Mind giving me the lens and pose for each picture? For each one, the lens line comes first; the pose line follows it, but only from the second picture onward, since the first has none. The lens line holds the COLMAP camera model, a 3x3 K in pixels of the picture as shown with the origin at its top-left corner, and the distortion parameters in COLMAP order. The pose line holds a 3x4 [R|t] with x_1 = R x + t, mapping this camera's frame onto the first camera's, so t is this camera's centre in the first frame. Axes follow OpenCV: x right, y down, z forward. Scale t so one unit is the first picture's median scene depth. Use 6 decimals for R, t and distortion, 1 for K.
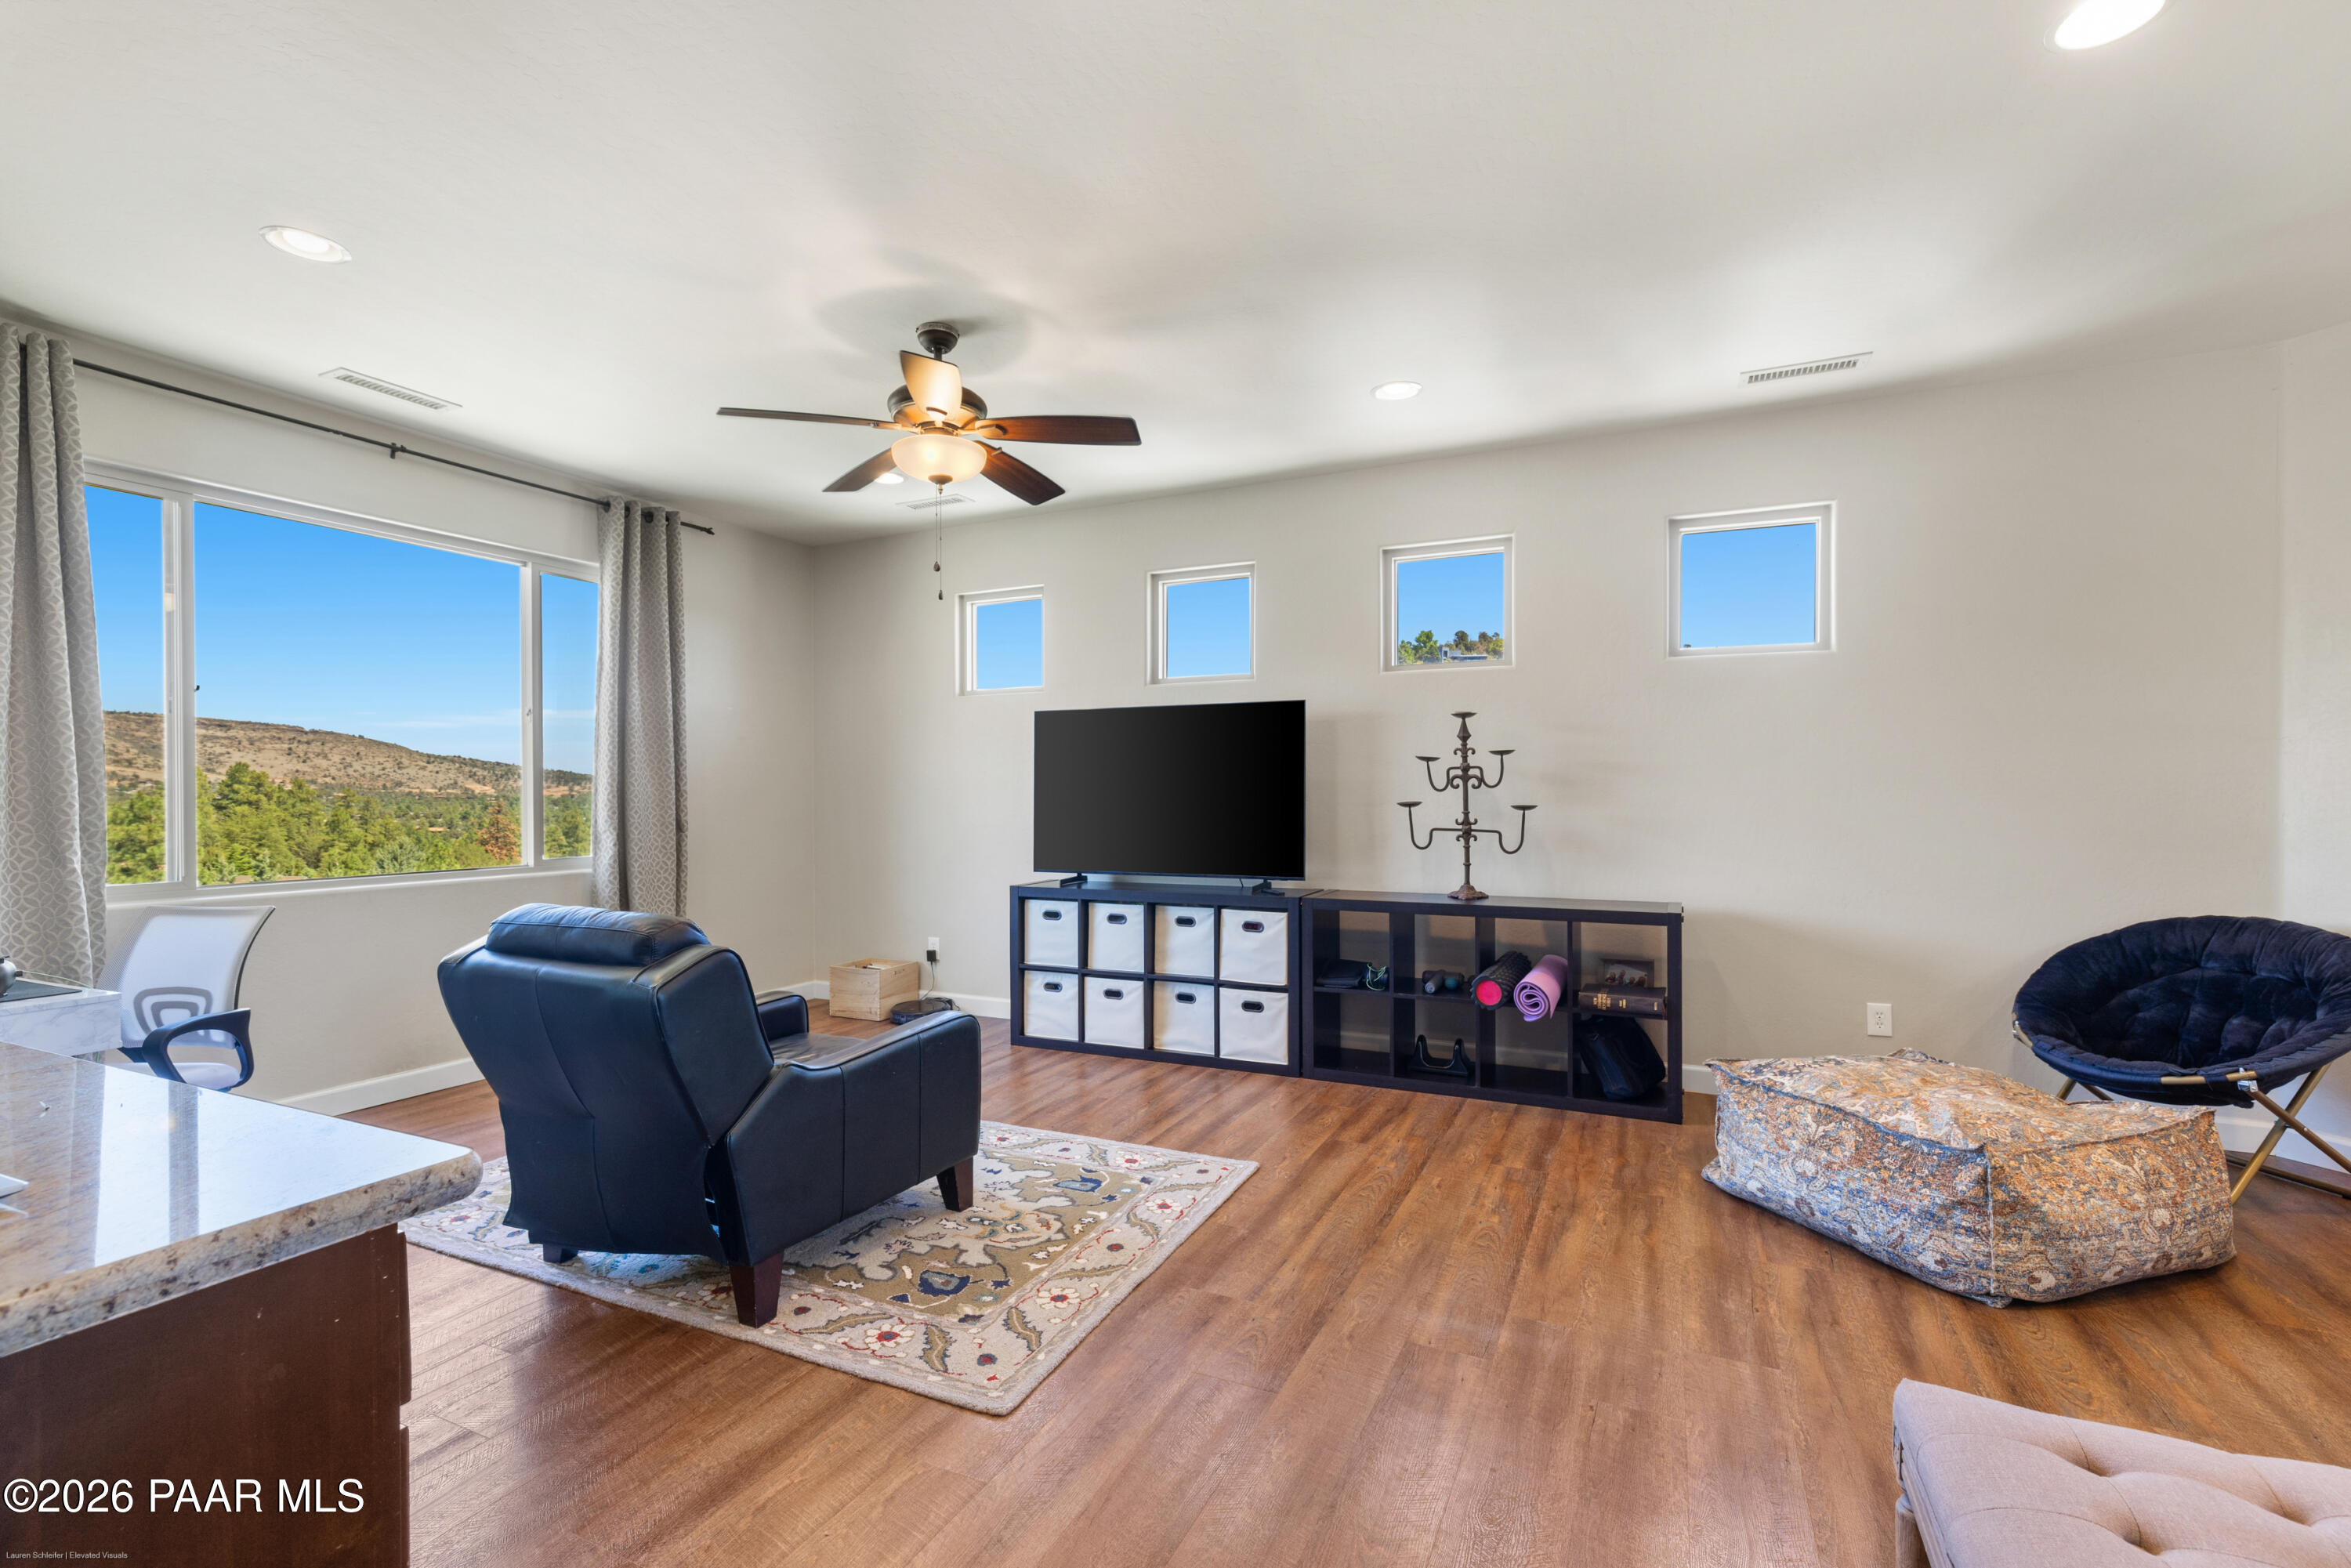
lens RADIAL K [[1022.6, 0, 1176.4], [0, 1022.6, 797.5], [0, 0, 1]] dist [-0.008862, 0.000092]
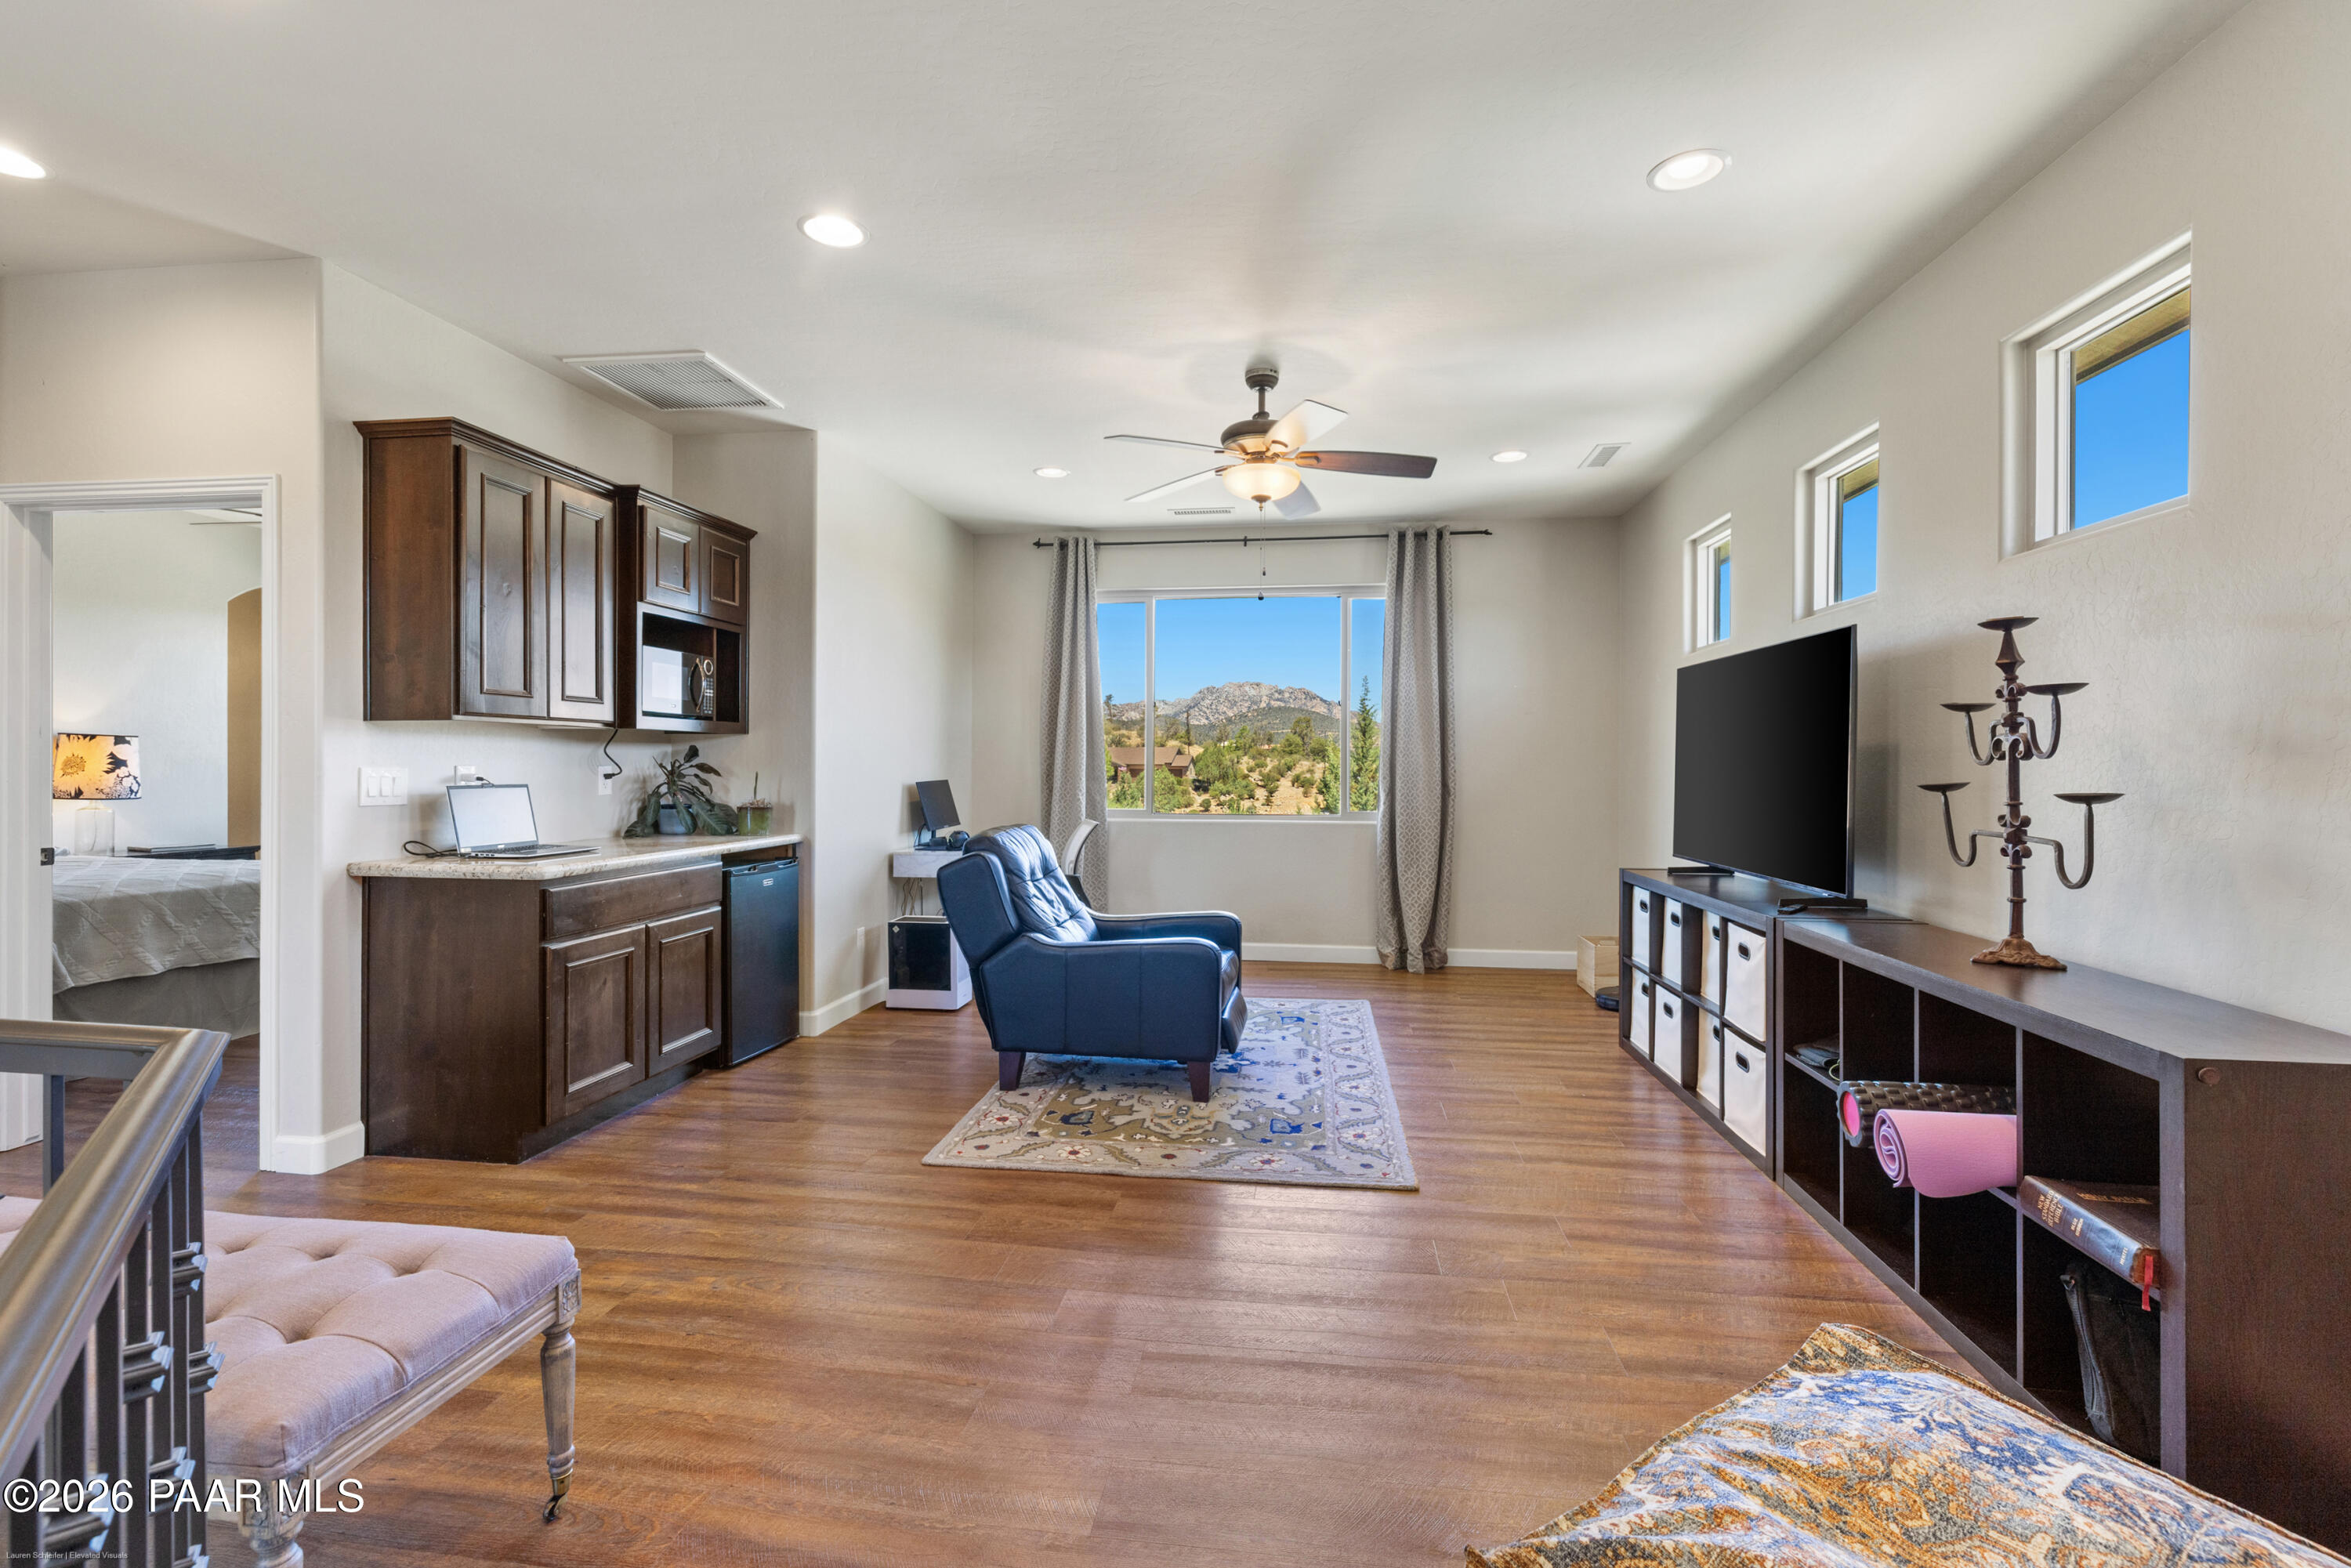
lens RADIAL K [[1094.2, 0, 1254.8], [0, 1094.2, 768.0], [0, 0, 1]] dist [-0.002448, 0.000526]
pose [[0.302602, 0.007684, -0.953086, 0.995288], [-0.009197, 0.999944, 0.005142, -0.005381], [0.953073, 0.007209, 0.302656, 0.619936]]
